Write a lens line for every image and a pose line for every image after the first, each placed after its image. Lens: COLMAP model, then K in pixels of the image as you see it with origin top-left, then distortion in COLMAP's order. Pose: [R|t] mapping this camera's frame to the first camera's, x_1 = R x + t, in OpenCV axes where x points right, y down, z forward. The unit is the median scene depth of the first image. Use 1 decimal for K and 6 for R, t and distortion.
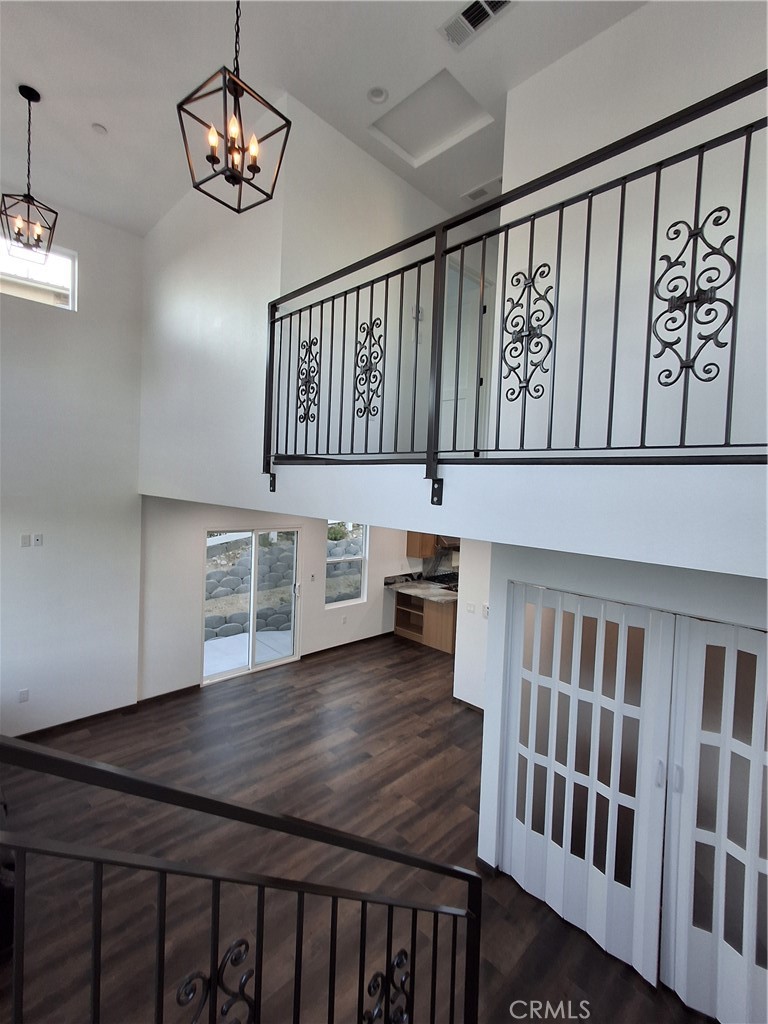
lens RADIAL K [[463.7, 0, 384.3], [0, 463.7, 508.0], [0, 0, 1]] dist [0.006858, 0.000986]
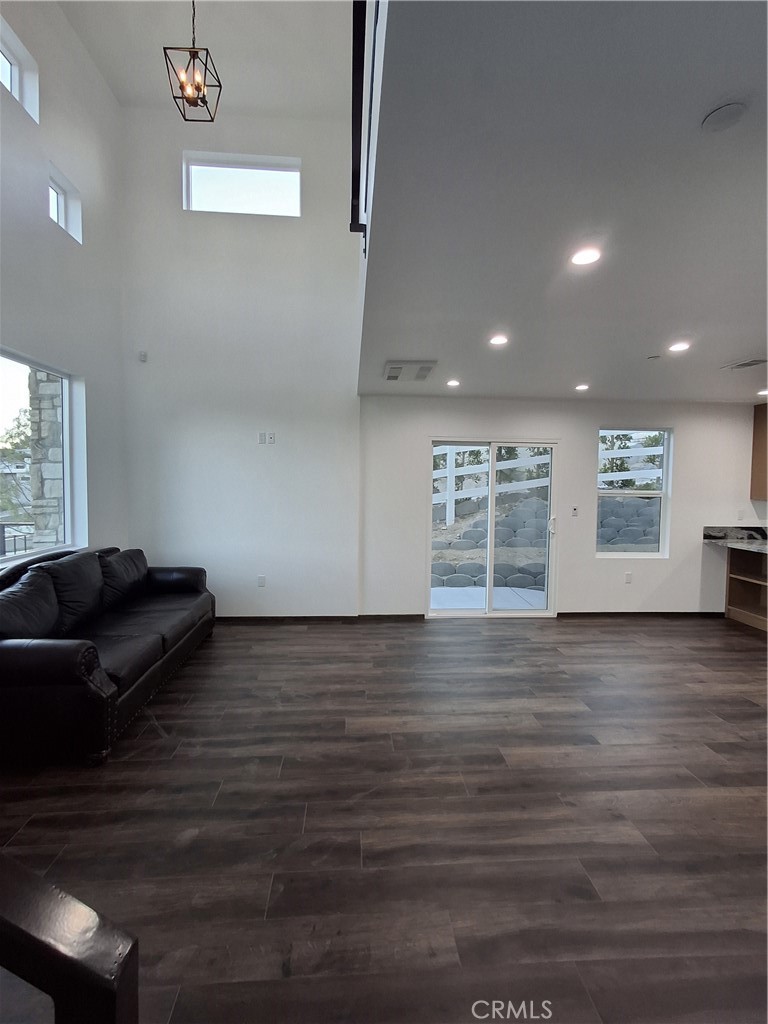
lens RADIAL K [[463.7, 0, 385.0], [0, 463.7, 504.6], [0, 0, 1]] dist [0.006858, 0.000986]
pose [[0.758441, -0.003109, -0.651735, 0.148606], [-0.010061, 0.999814, -0.016478, 0.226545], [0.651664, 0.019055, 0.758268, 0.340613]]
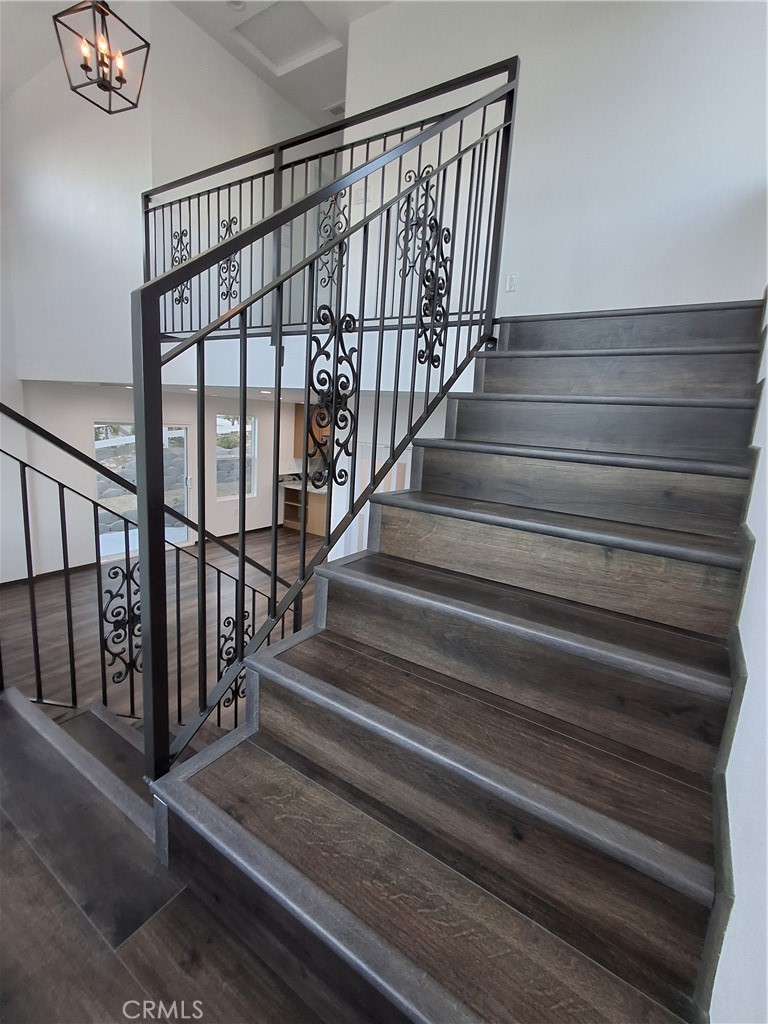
lens RADIAL K [[463.7, 0, 374.8], [0, 463.7, 504.9], [0, 0, 1]] dist [0.006858, 0.000986]
pose [[0.983208, -0.009824, 0.182225, 0.063261], [-0.017041, 0.989244, 0.145280, 0.091802], [-0.181692, -0.145945, 0.972465, -0.216449]]
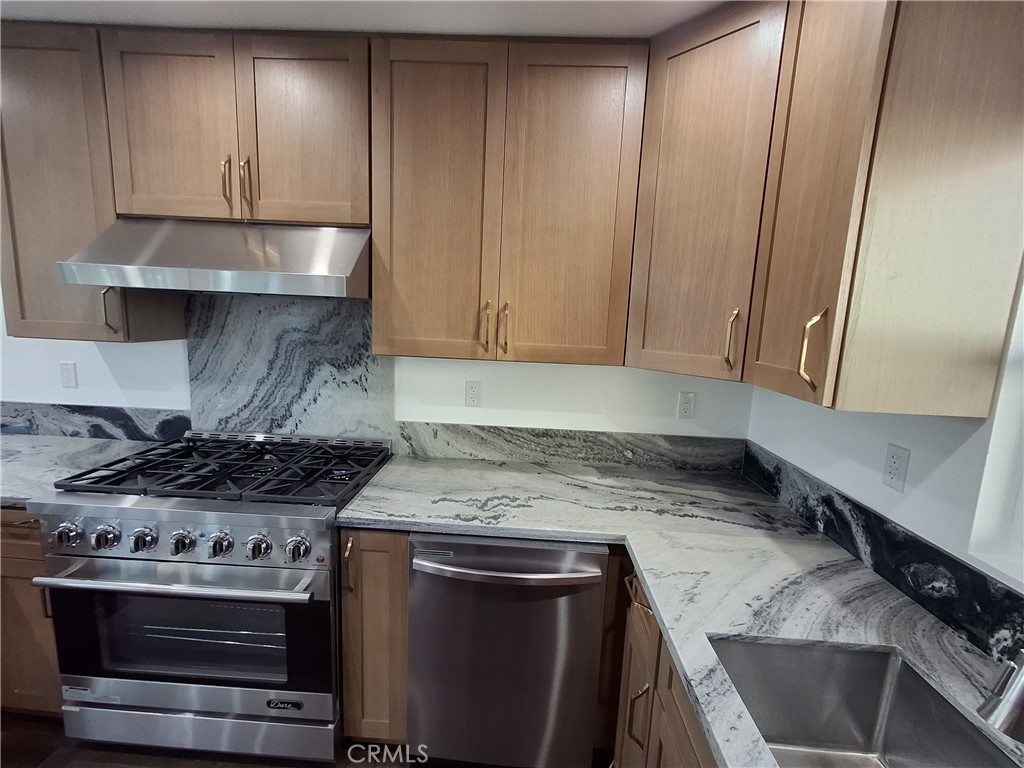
lens RADIAL K [[463.7, 0, 494.1], [0, 463.7, 386.8], [0, 0, 1]] dist [0.006858, 0.000986]
pose [[0.676229, 0.103719, -0.729354, 0.659542], [-0.045536, 0.994031, 0.099139, 0.173551], [0.735283, -0.033828, 0.676915, 1.754193]]
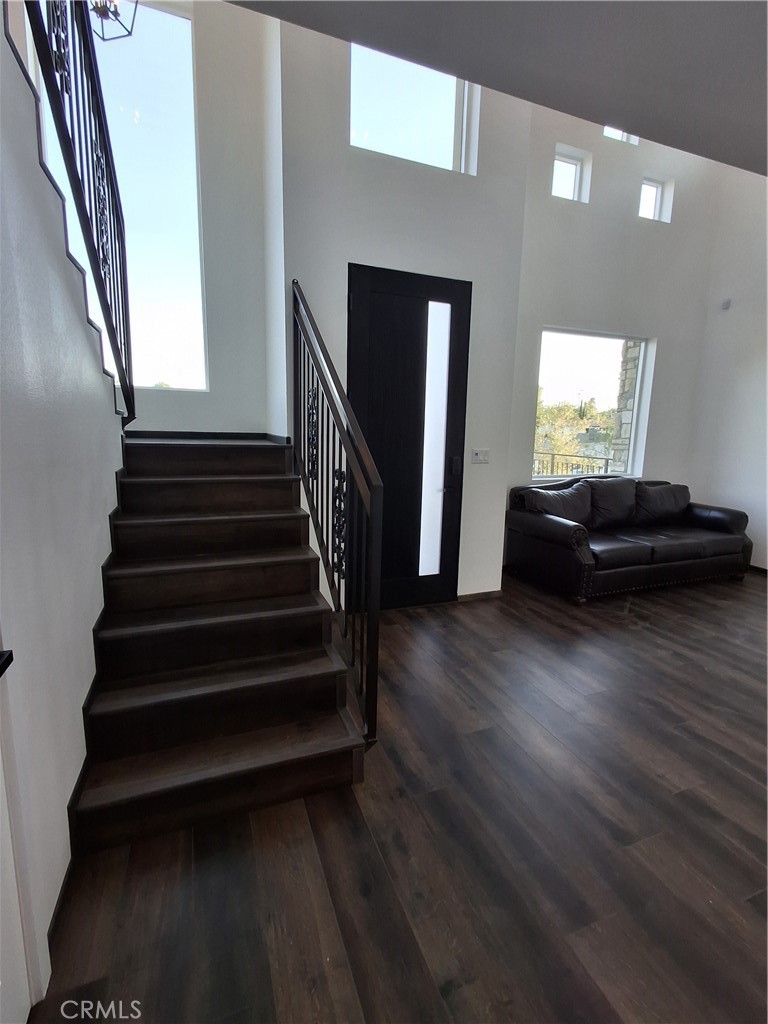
lens RADIAL K [[463.7, 0, 386.6], [0, 463.7, 505.8], [0, 0, 1]] dist [0.006858, 0.000986]
pose [[-0.391936, 0.097364, -0.914826, 0.398805], [-0.082054, 0.986722, 0.140170, 0.258271], [0.916326, 0.130003, -0.378743, 0.510959]]
